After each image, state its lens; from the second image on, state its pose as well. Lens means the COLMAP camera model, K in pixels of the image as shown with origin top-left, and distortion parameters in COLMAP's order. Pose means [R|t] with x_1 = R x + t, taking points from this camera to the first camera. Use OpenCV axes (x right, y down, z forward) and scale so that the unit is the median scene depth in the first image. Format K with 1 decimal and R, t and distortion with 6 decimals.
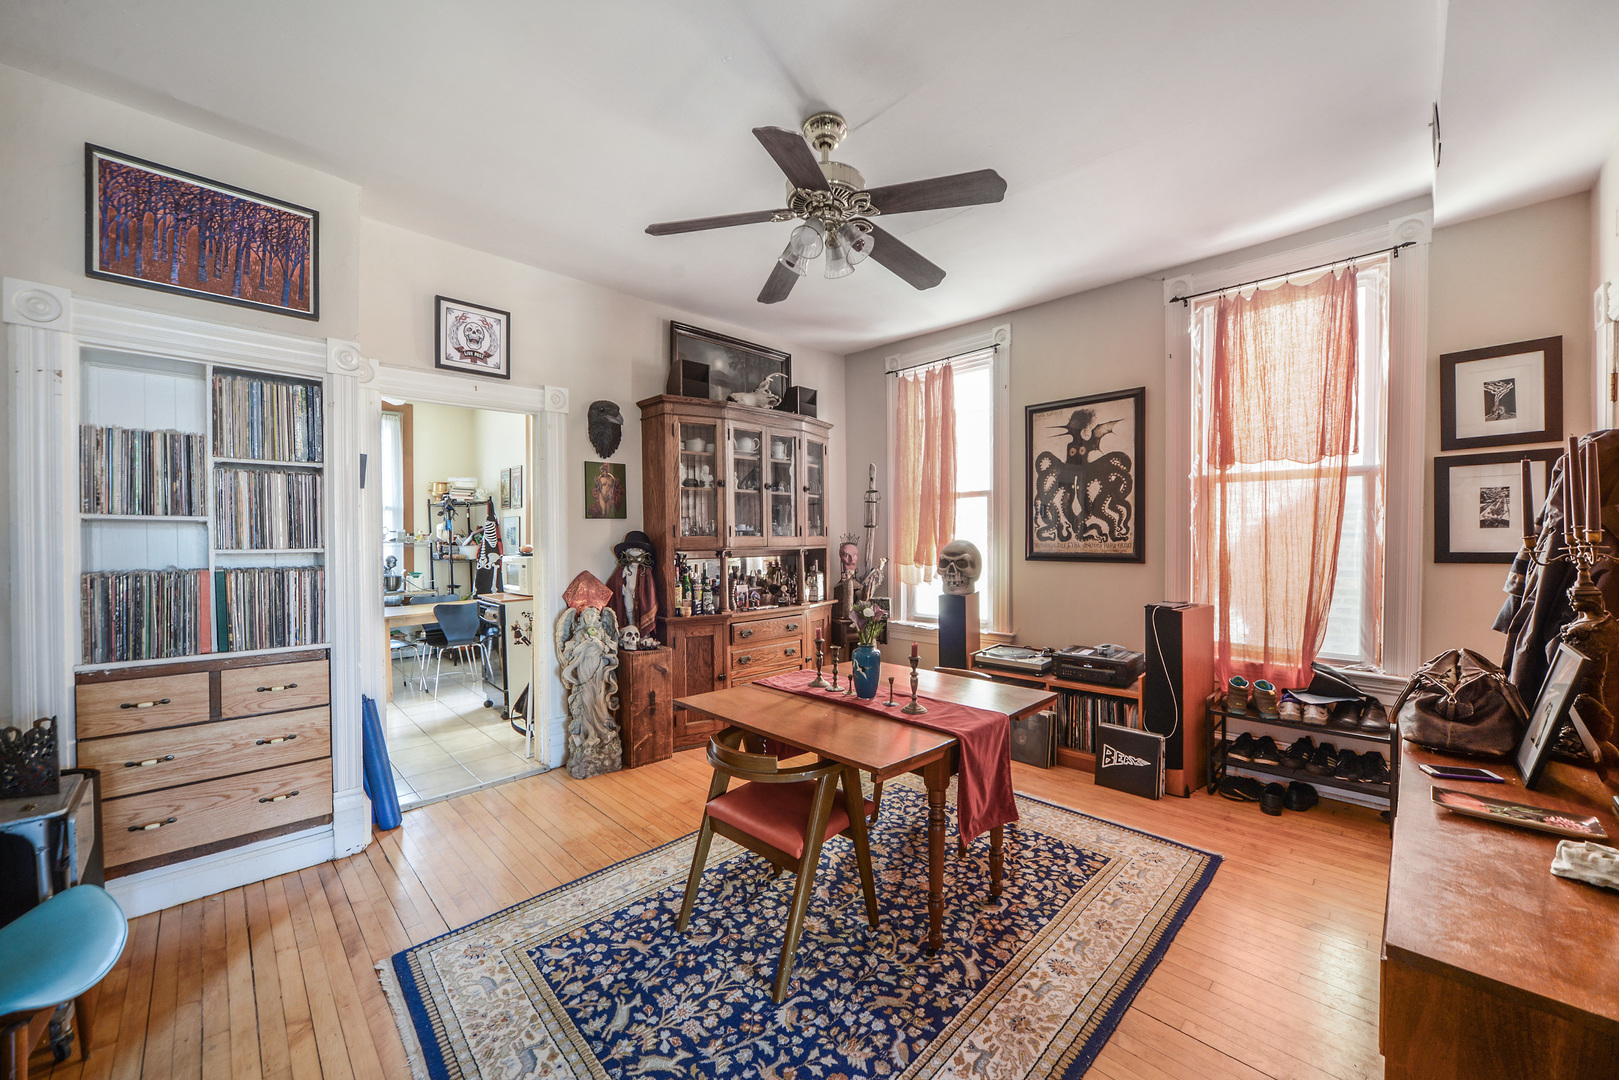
lens RADIAL K [[599.5, 0, 781.8], [0, 599.5, 549.9], [0, 0, 1]] dist [-0.009017, 0.000127]
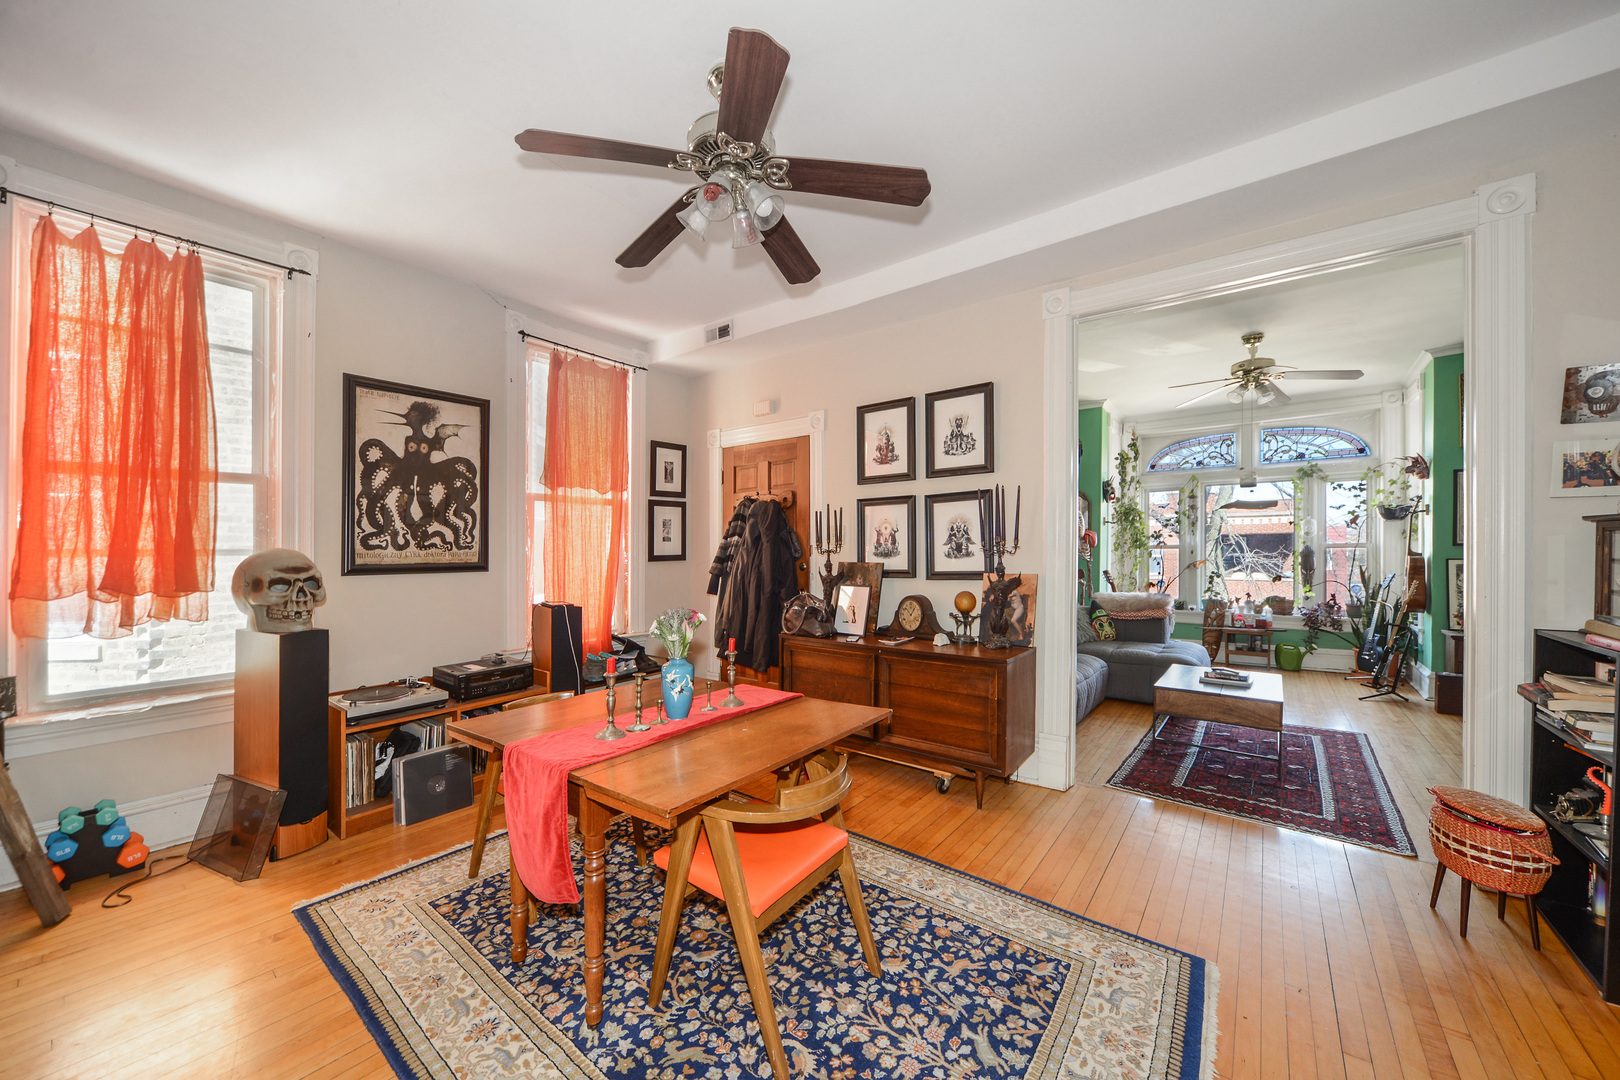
lens RADIAL K [[583.7, 0, 818.1], [0, 583.7, 566.5], [0, 0, 1]] dist [-0.014629, -0.000135]
pose [[-0.163936, -0.021618, 0.986234, -0.596346], [0.028526, 0.999238, 0.026645, 0.004892], [-0.986058, 0.032501, -0.163195, 0.758449]]
